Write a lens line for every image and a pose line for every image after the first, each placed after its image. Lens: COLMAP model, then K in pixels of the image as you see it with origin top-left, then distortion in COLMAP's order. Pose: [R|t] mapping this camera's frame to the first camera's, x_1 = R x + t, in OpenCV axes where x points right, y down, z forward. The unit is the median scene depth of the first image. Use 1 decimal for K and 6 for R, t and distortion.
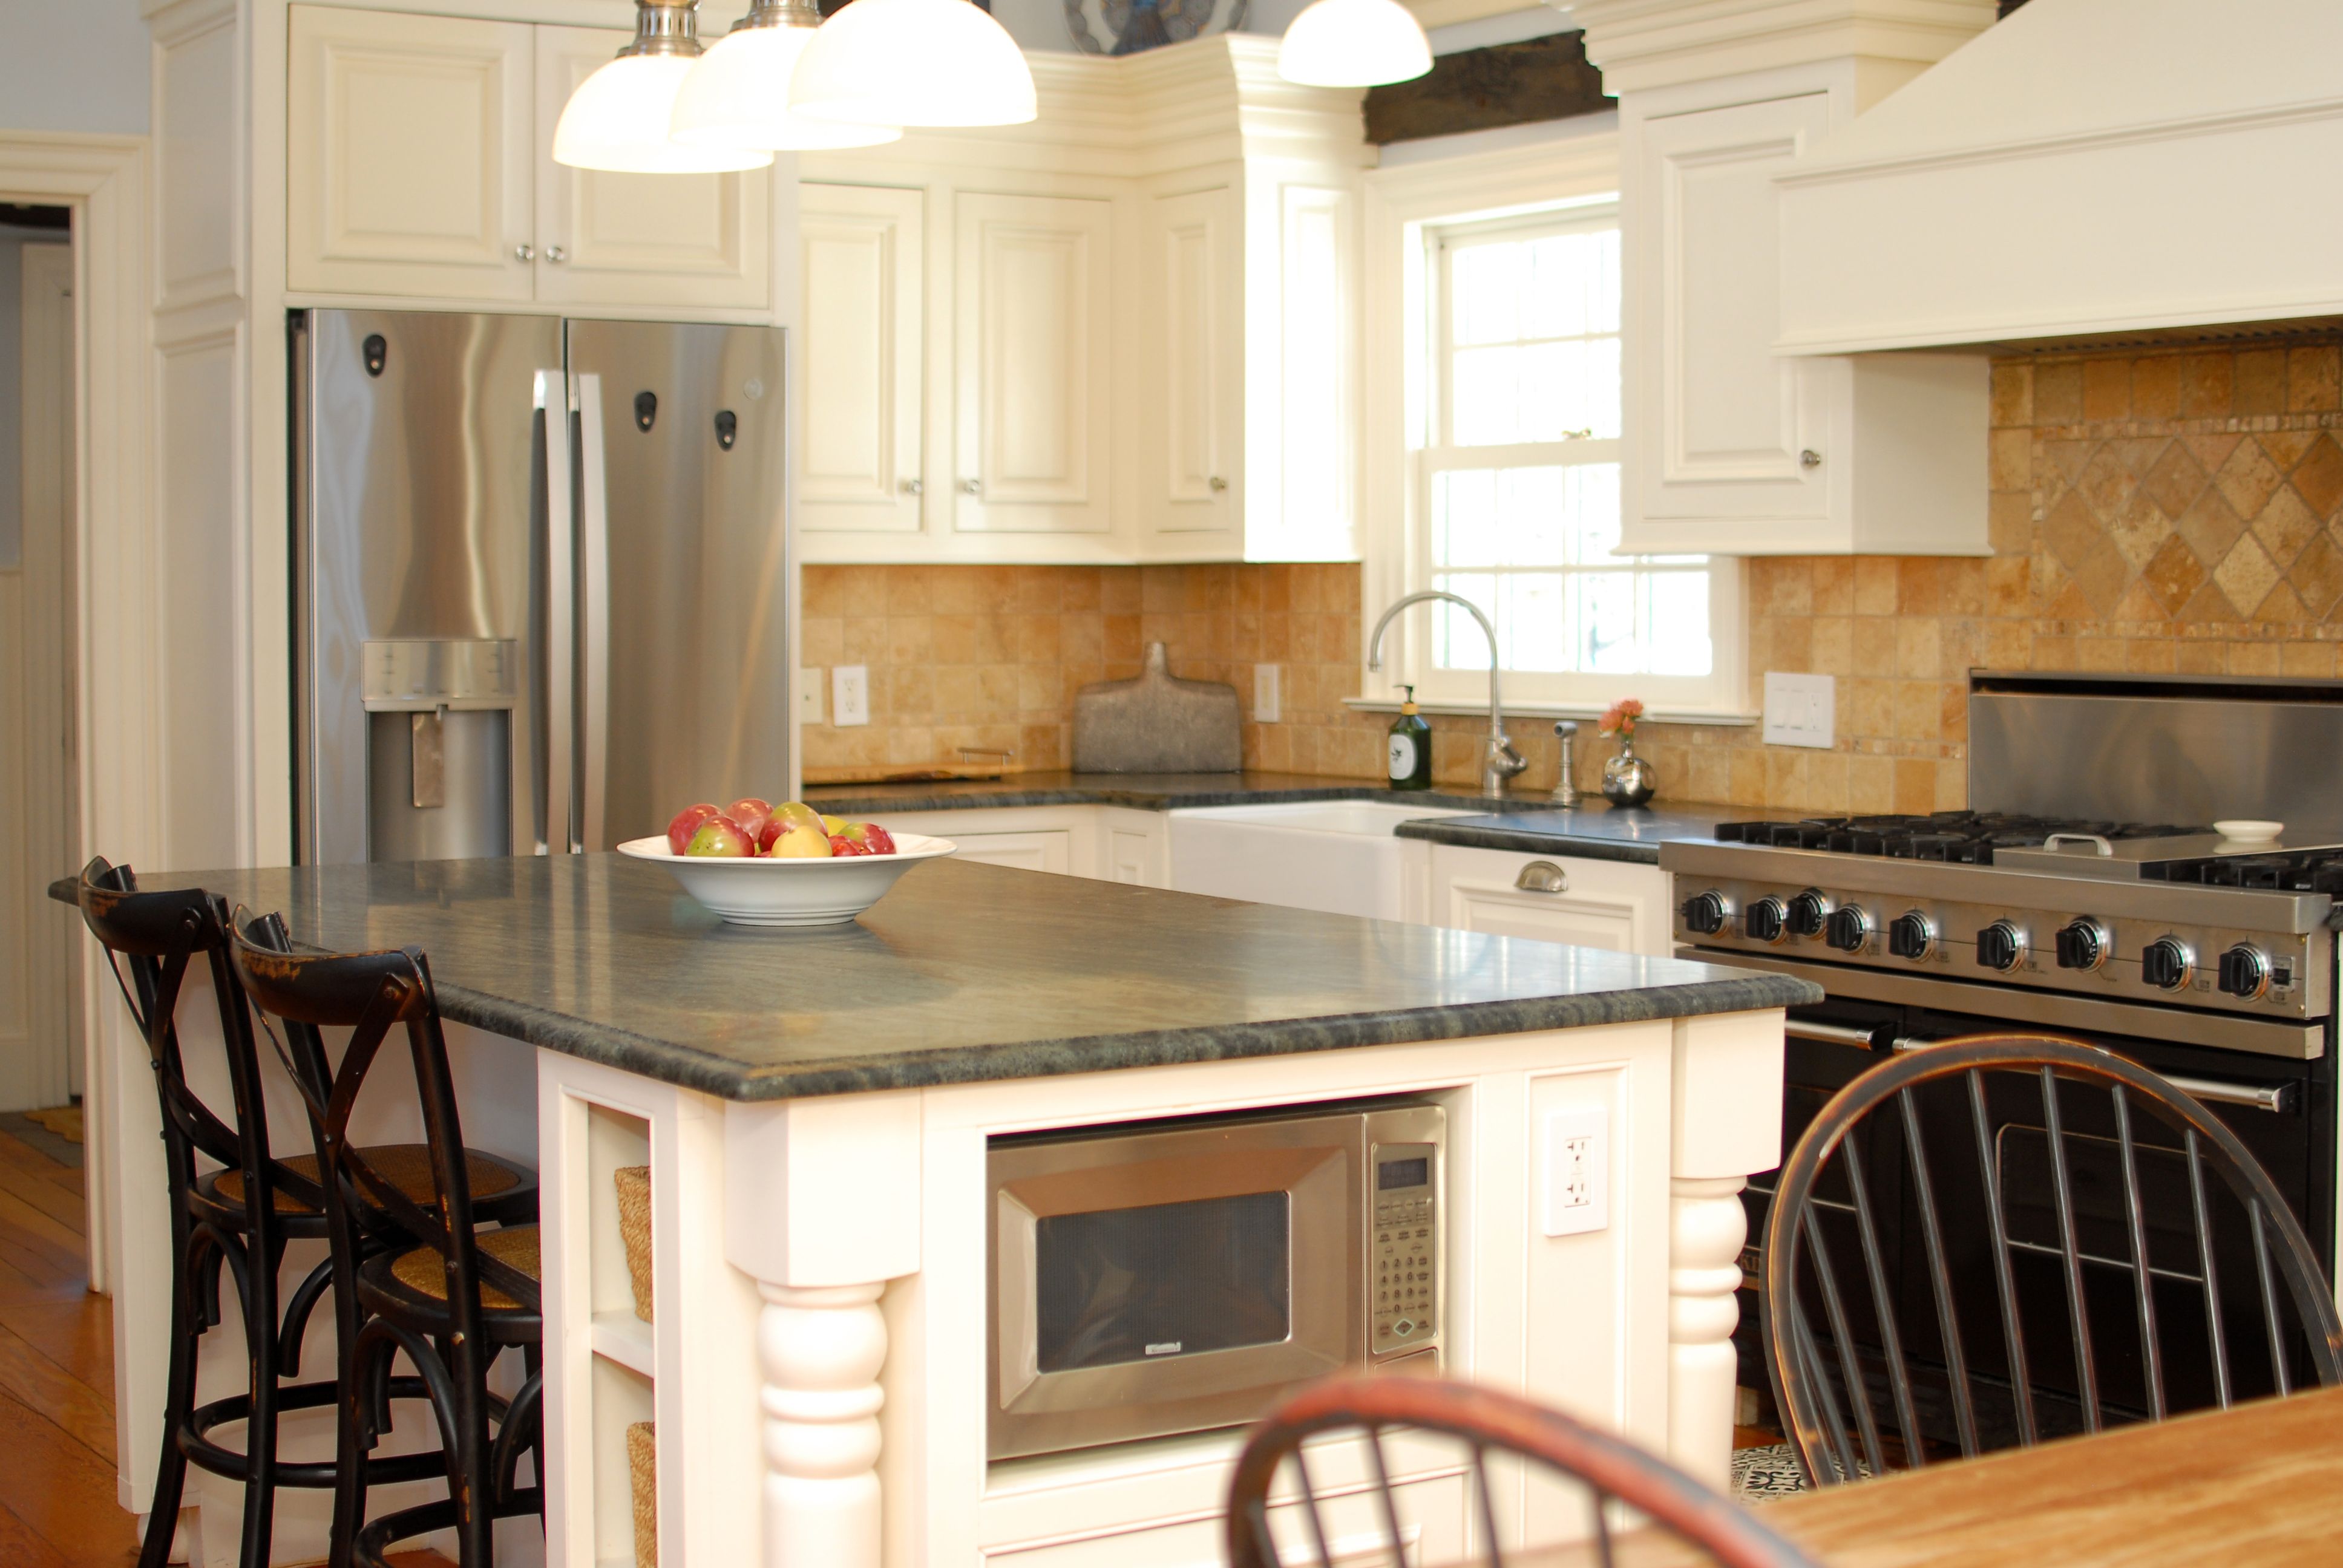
lens RADIAL K [[3571.6, 0, 1176.7], [0, 3571.6, 786.4], [0, 0, 1]] dist [-0.154212, 0.000000]
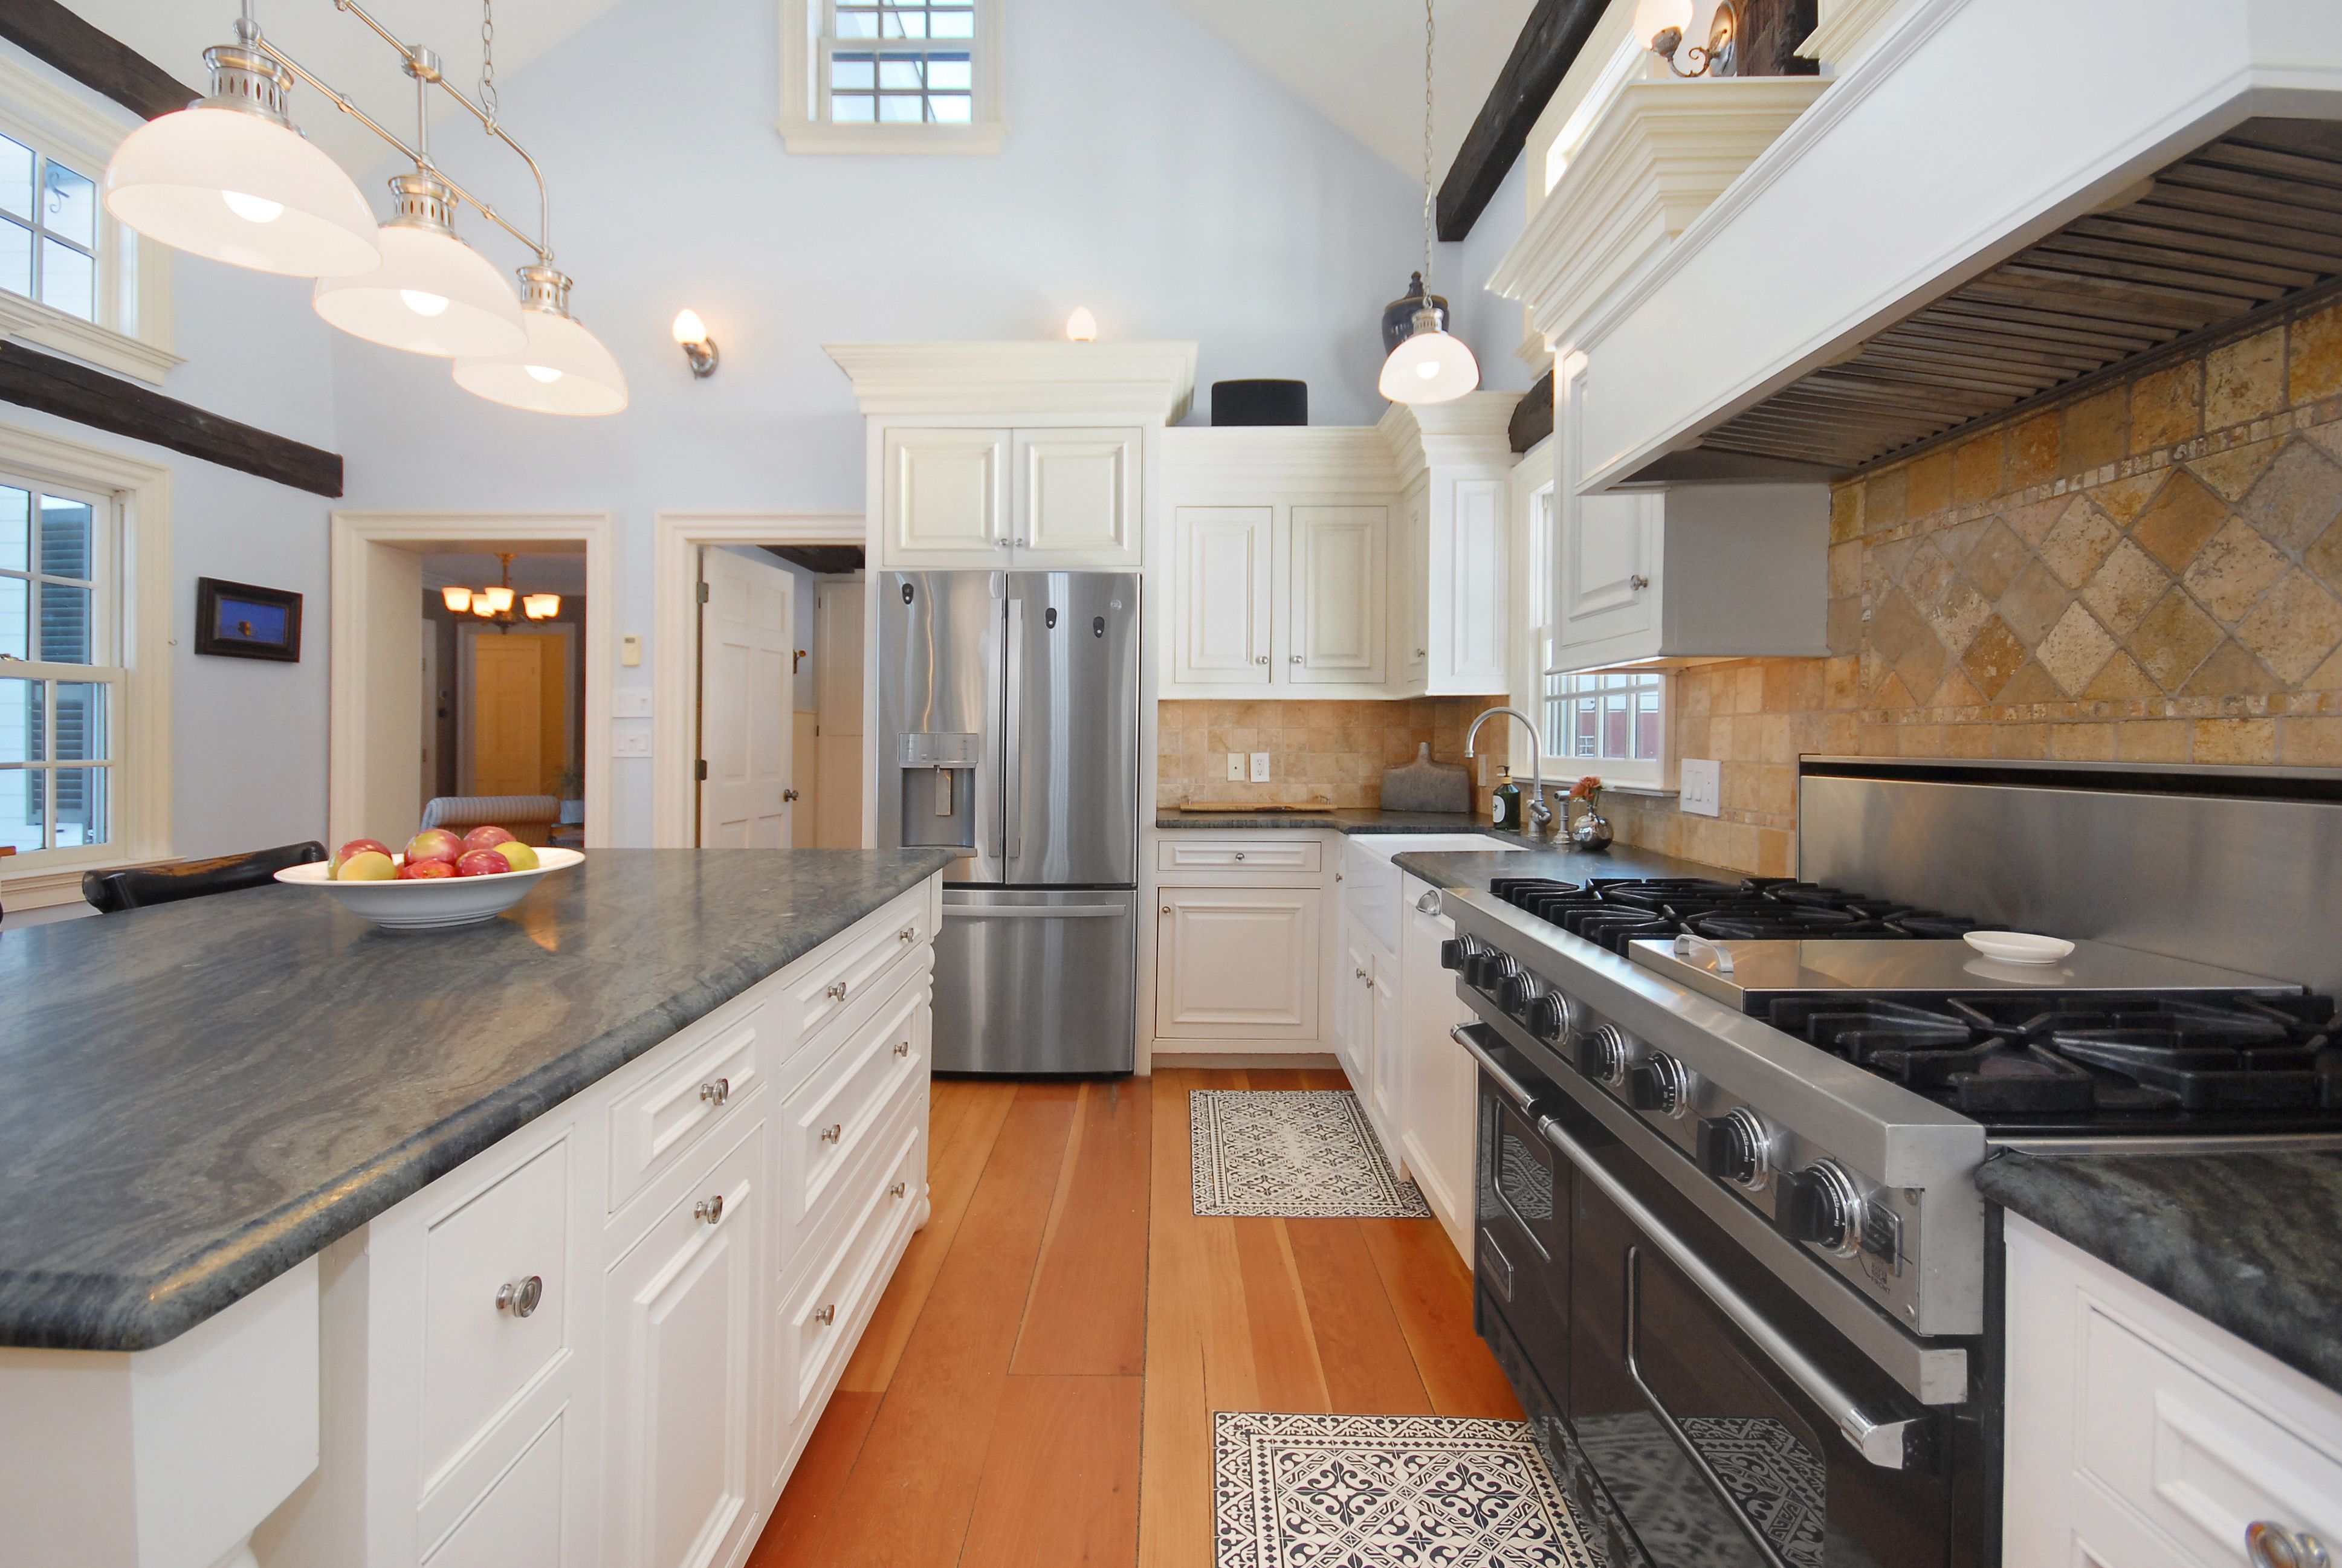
lens RADIAL K [[1055.5, 0, 1135.9], [0, 1055.5, 754.9], [0, 0, 1]] dist [-0.002052, -0.005459]
pose [[0.826385, 0.011360, -0.562990, 0.239313], [-0.034111, 0.998970, -0.029912, -0.015680], [0.562071, 0.043923, 0.825922, 0.599671]]
